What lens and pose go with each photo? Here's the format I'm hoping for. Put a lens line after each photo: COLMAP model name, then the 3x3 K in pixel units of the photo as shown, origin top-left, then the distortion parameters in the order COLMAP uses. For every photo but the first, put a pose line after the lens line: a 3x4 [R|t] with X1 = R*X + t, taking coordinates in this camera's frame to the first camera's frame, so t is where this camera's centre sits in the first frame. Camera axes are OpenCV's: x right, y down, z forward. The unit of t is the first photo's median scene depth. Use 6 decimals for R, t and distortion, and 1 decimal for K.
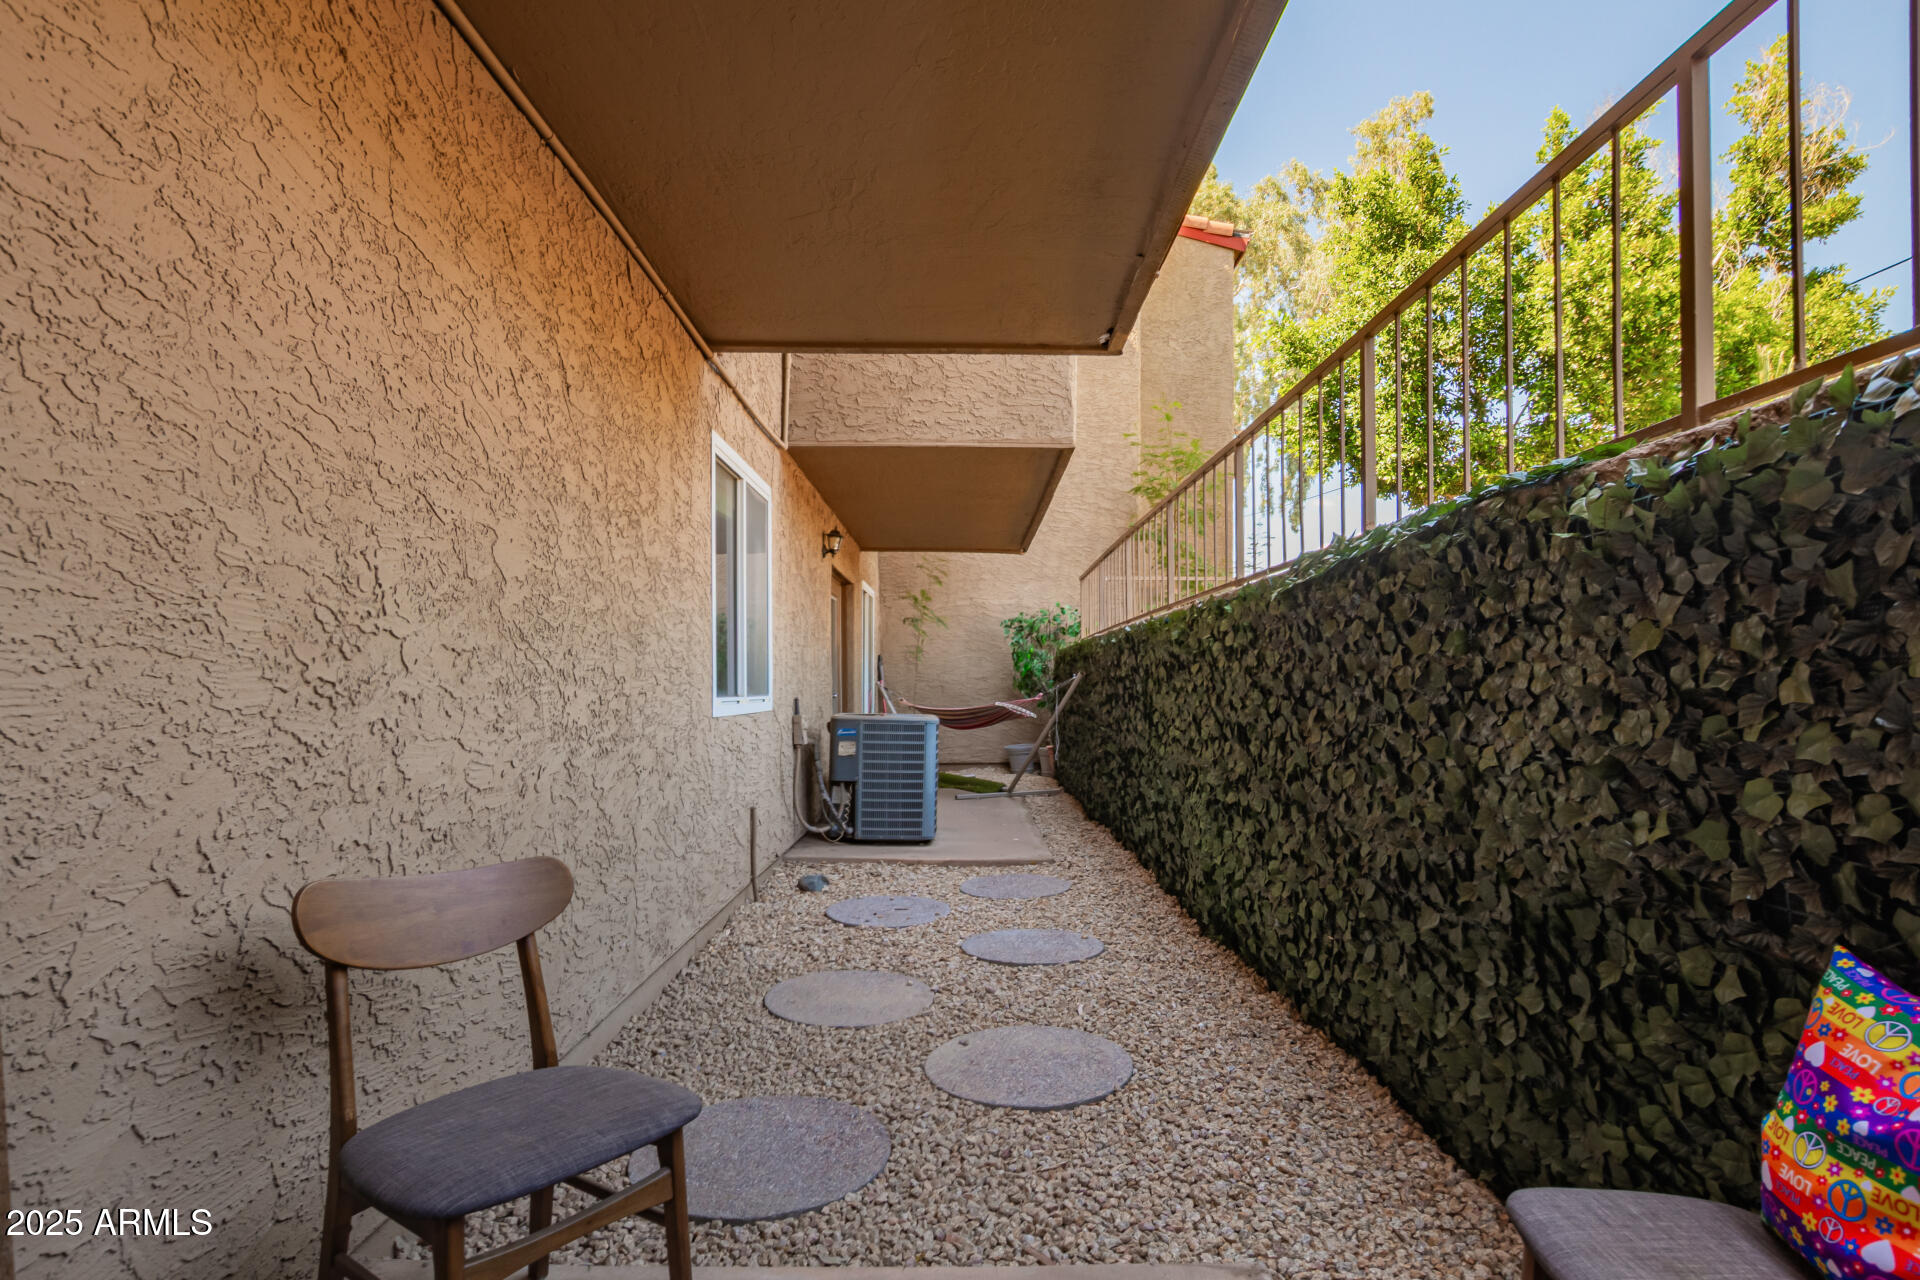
lens RADIAL K [[913.5, 0, 949.9], [0, 913.5, 700.9], [0, 0, 1]] dist [-0.025121, 0.000807]
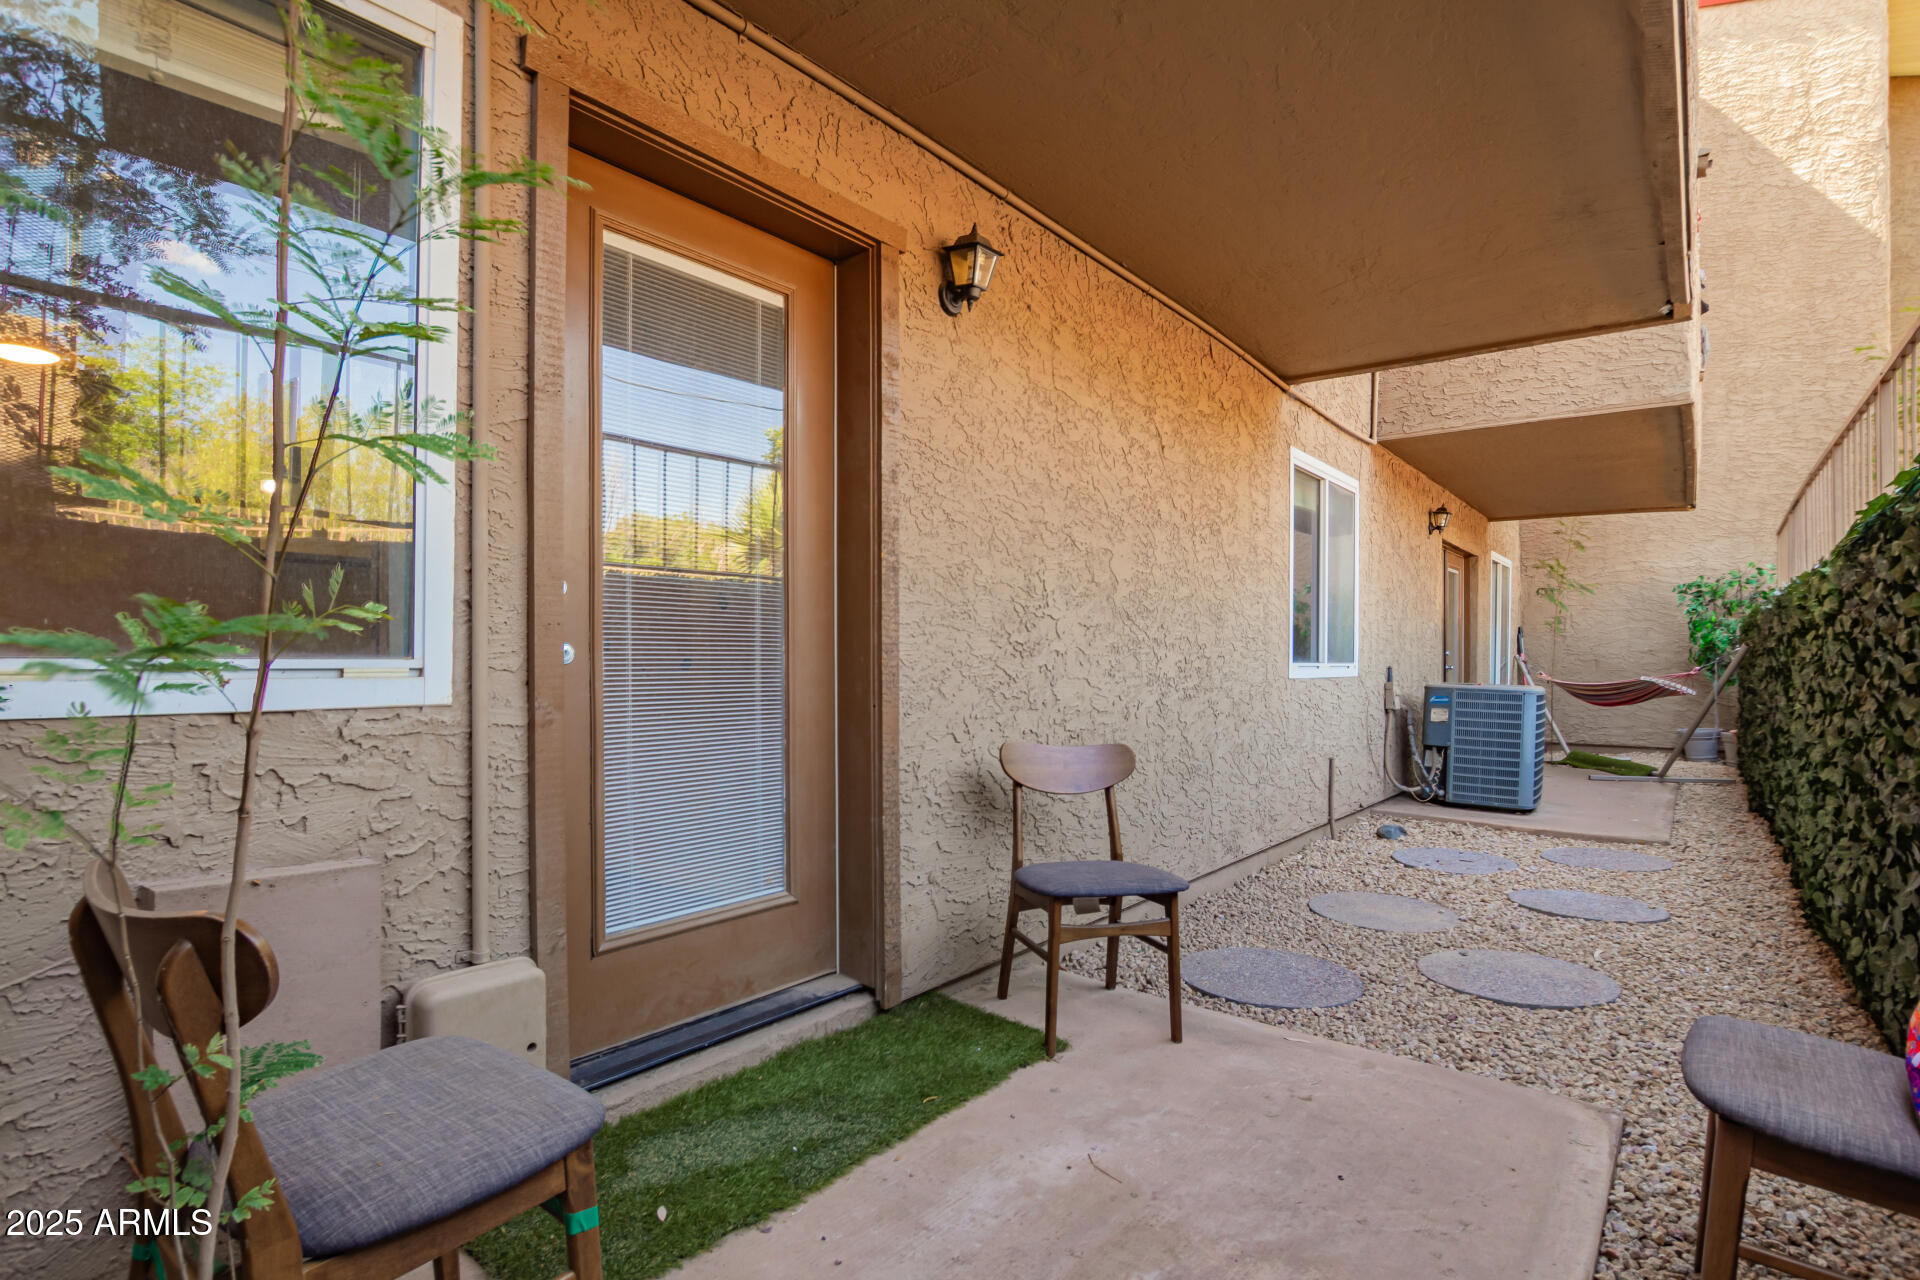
lens RADIAL K [[913.5, 0, 949.9], [0, 913.5, 700.9], [0, 0, 1]] dist [-0.025121, 0.000807]
pose [[0.760436, 0.035797, -0.648425, 0.217303], [-0.019243, 0.999283, 0.032600, 0.019436], [0.649127, -0.012313, 0.760580, -0.269397]]
